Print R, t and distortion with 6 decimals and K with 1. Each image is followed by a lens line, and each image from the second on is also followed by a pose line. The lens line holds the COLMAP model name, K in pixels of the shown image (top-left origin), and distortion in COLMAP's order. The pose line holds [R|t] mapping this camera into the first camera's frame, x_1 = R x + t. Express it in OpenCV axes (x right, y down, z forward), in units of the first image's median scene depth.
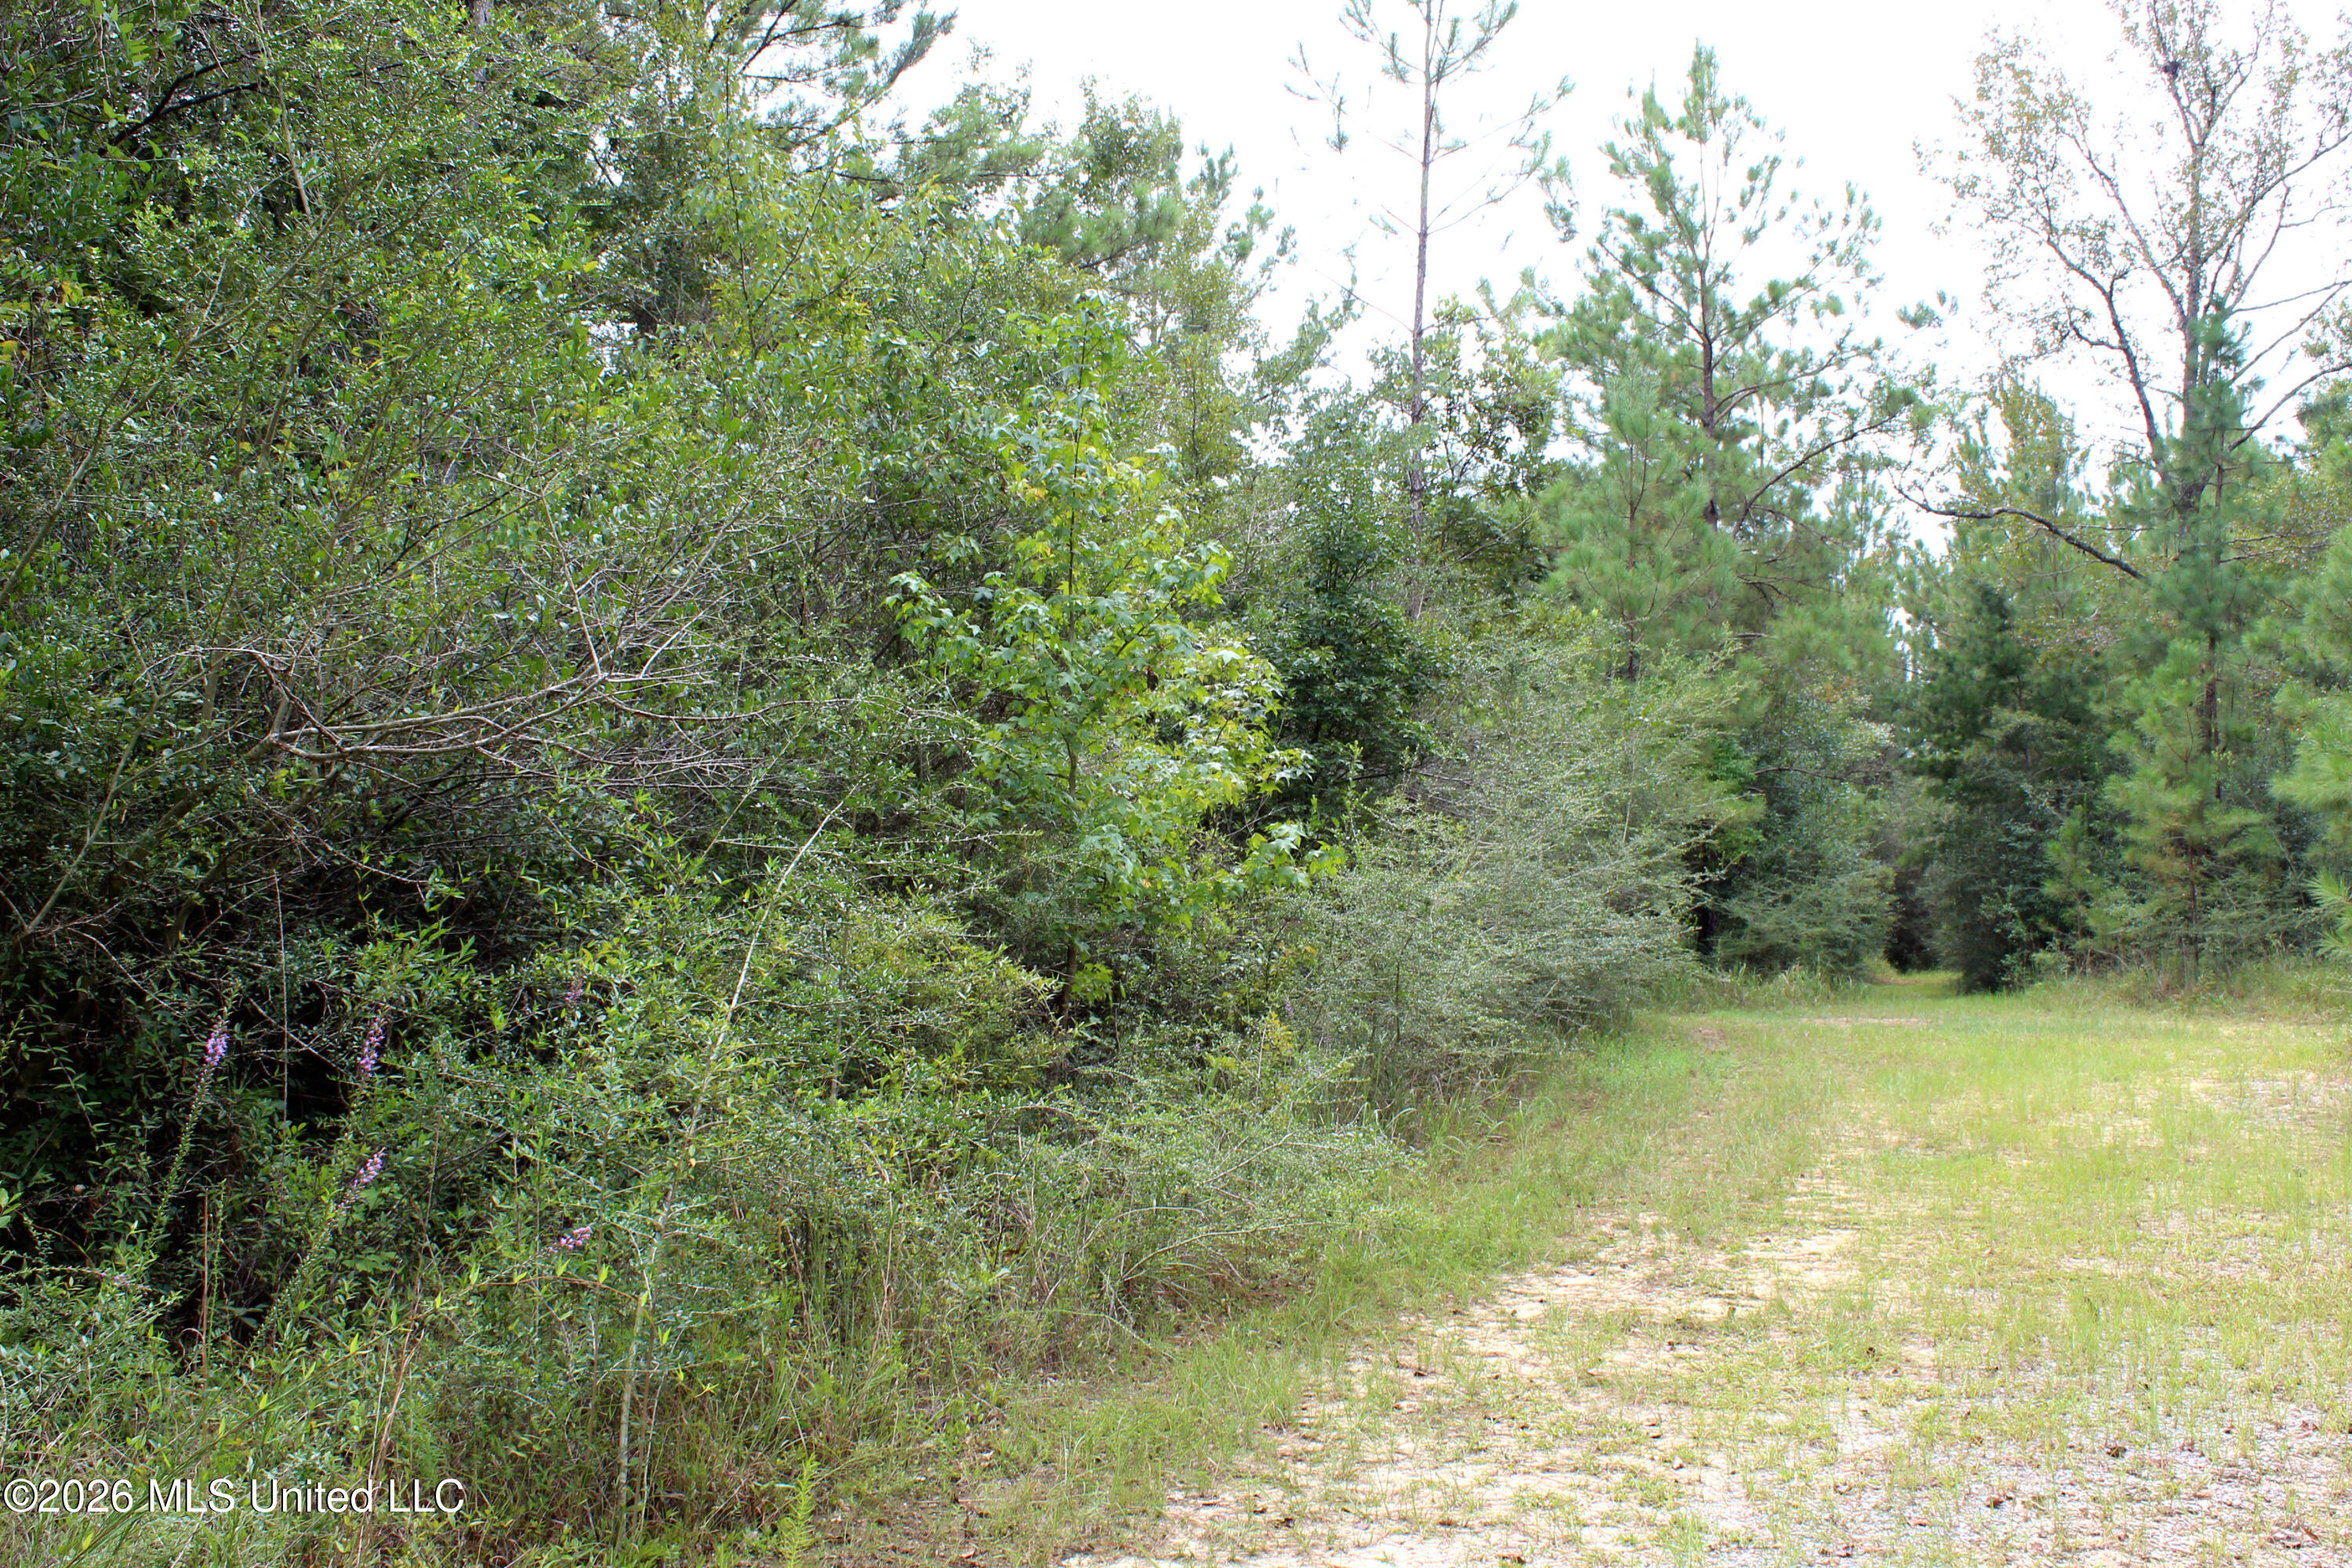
lens RADIAL K [[2360.4, 0, 1181.4], [0, 2360.4, 832.0], [0, 0, 1]] dist [-0.090604, 0.000000]
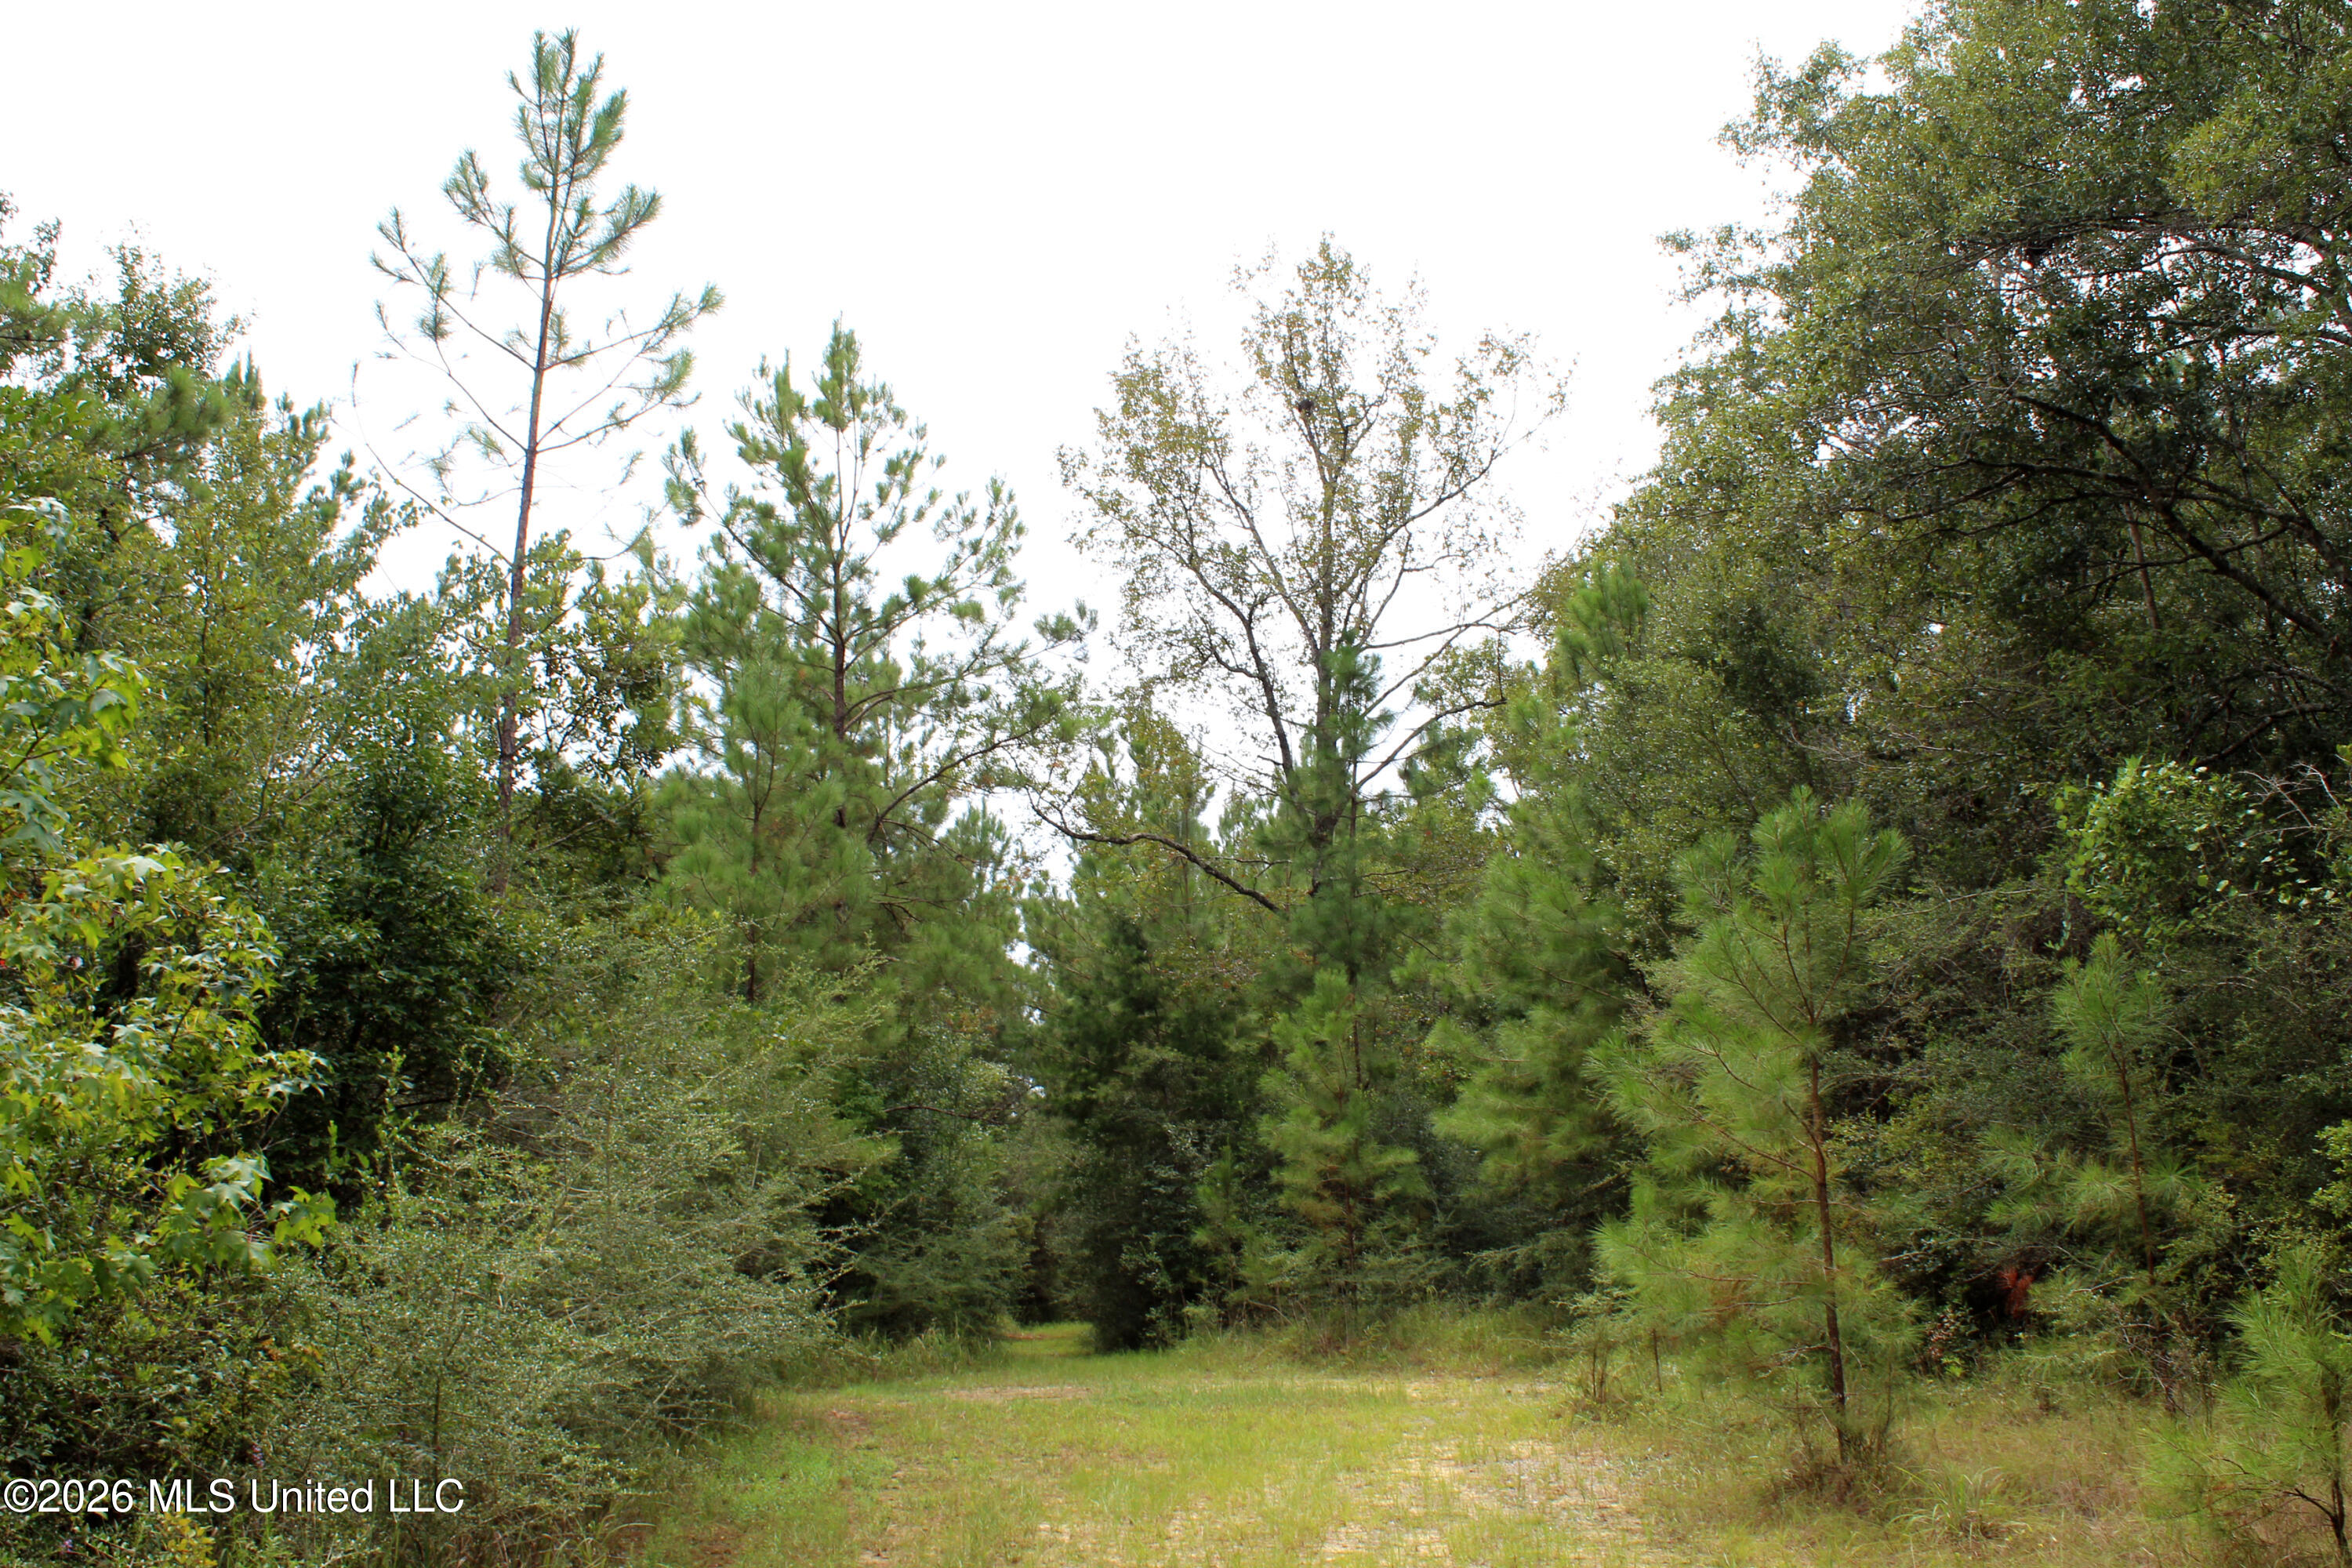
lens RADIAL K [[2360.4, 0, 1190.0], [0, 2360.4, 814.4], [0, 0, 1]] dist [-0.090604, 0.000000]
pose [[0.928152, 0.049179, 0.368937, 0.013828], [0.007977, 0.988376, -0.151818, 0.000505], [-0.372115, 0.143853, 0.916971, 0.108354]]
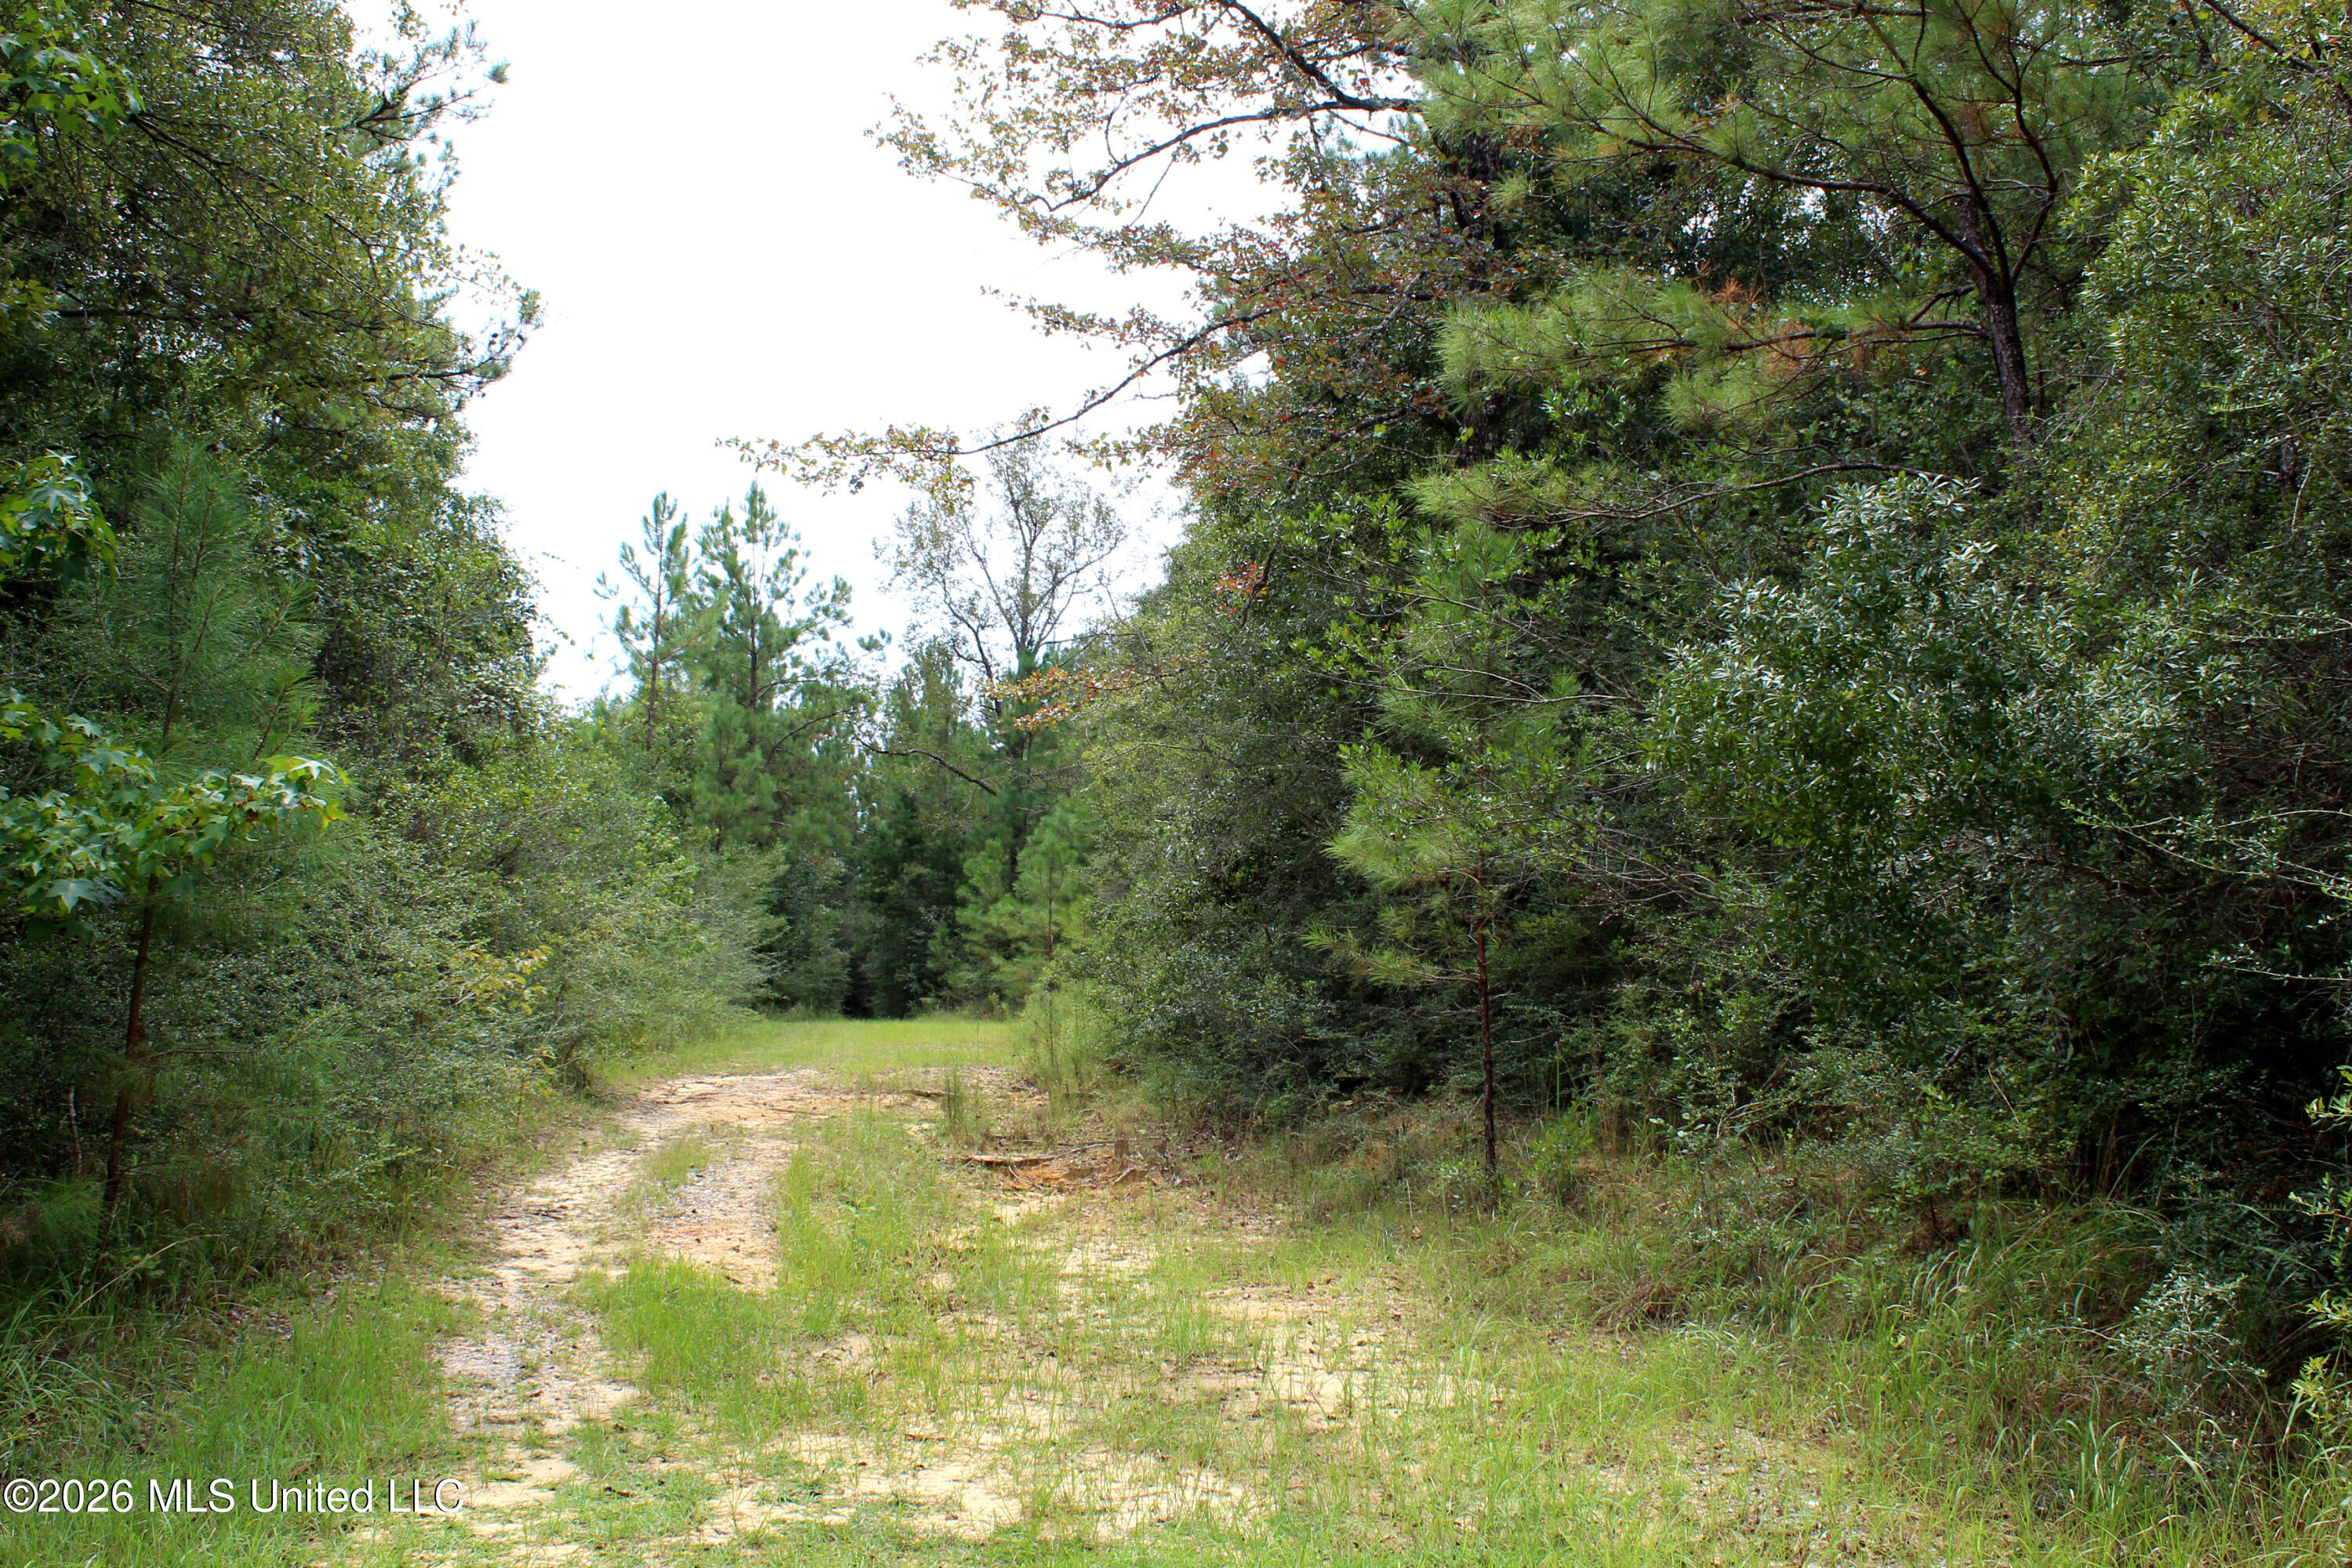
lens RADIAL K [[2446.8, 0, 1170.5], [0, 2446.8, 782.4], [0, 0, 1]] dist [-0.020487, 0.000000]
pose [[0.908849, 0.035225, 0.415636, -0.260861], [-0.011757, 0.998195, -0.058889, -0.007851], [-0.416961, 0.048635, 0.907622, -0.827067]]
